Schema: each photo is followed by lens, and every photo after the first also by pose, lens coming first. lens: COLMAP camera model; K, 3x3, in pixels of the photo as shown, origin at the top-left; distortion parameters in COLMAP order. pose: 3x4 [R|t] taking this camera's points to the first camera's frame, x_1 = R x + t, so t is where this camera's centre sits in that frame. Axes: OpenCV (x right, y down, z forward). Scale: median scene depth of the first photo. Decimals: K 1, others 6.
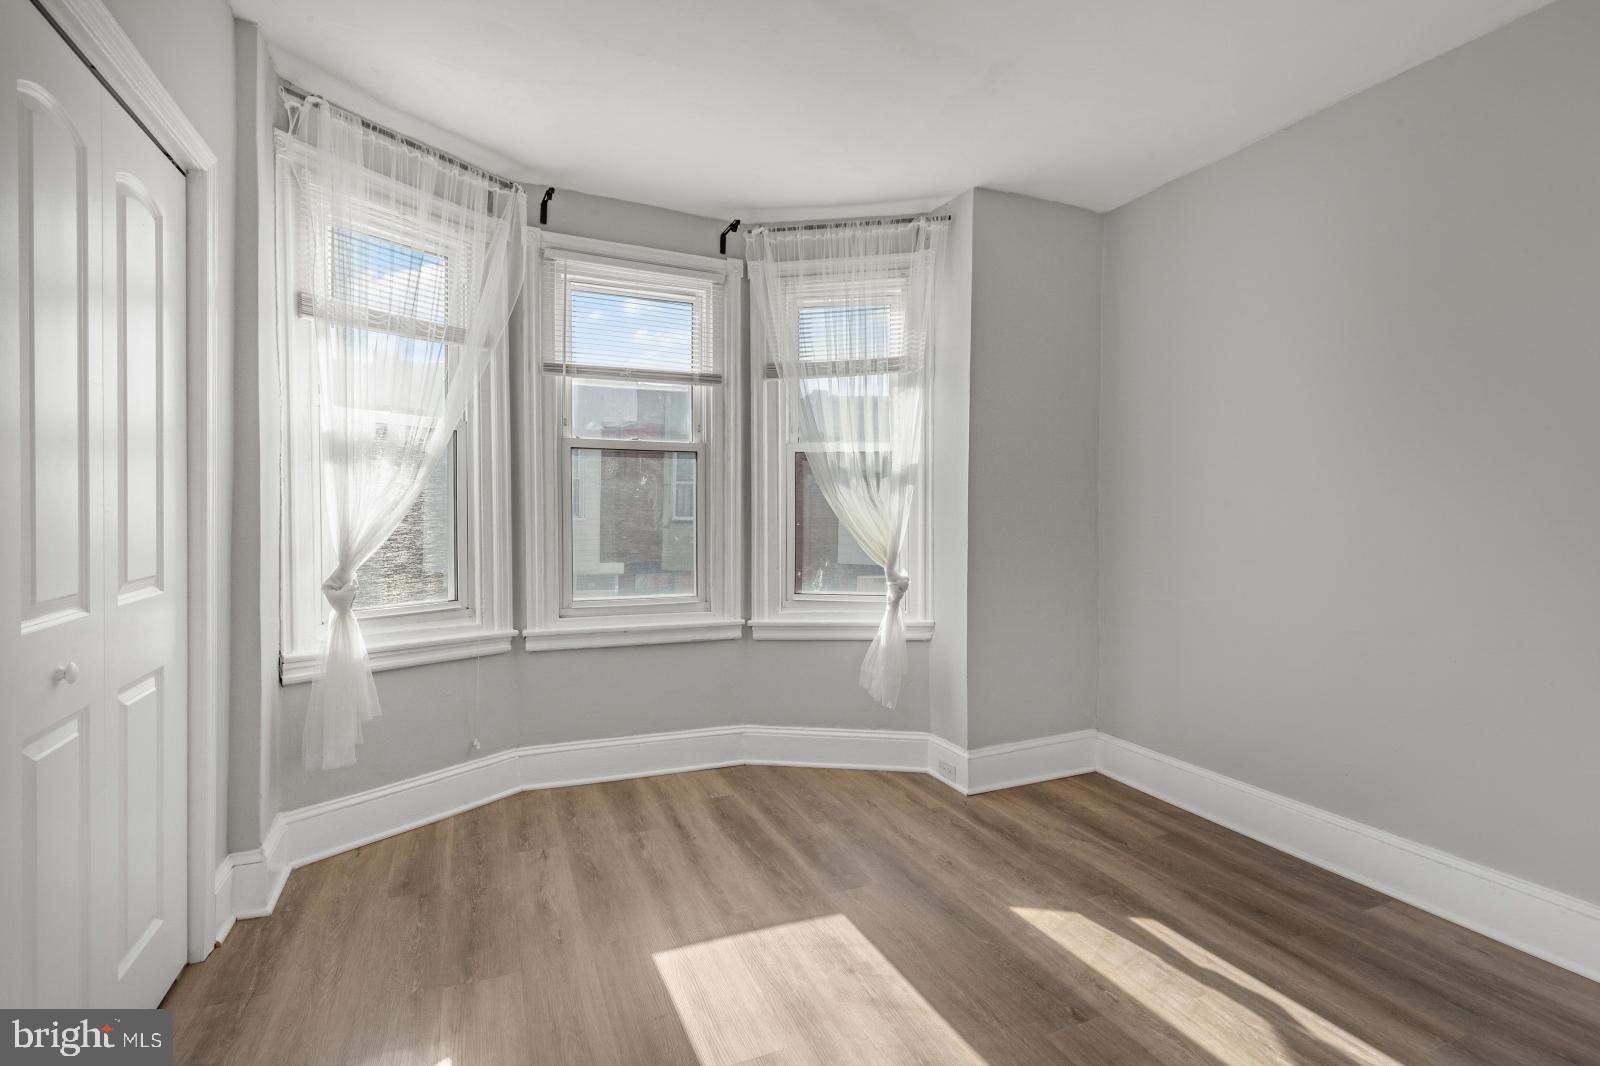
lens RADIAL K [[747.7, 0, 792.0], [0, 747.7, 525.7], [0, 0, 1]] dist [0.003862, -0.000147]
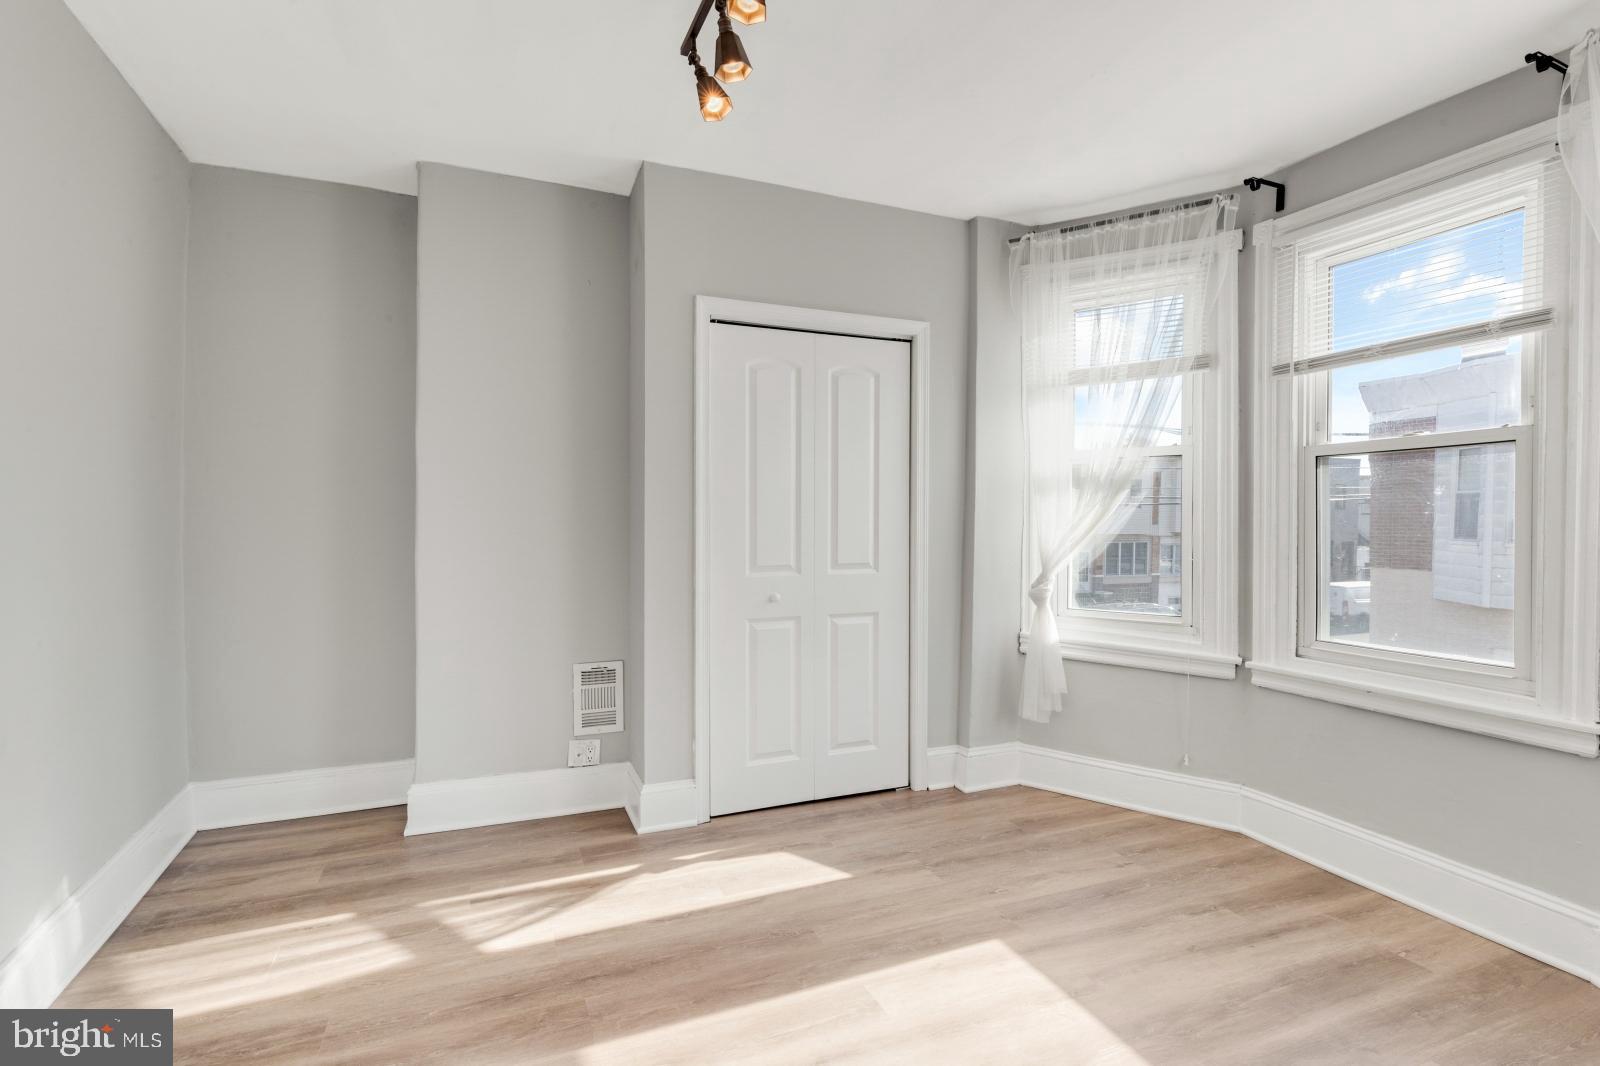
lens RADIAL K [[747.7, 0, 800.0], [0, 747.7, 528.7], [0, 0, 1]] dist [0.003862, -0.000147]
pose [[-0.004287, -0.001052, -0.999990, 0.561650], [-0.026462, 0.999649, -0.000938, -0.007670], [0.999641, 0.026457, -0.004313, 0.438363]]
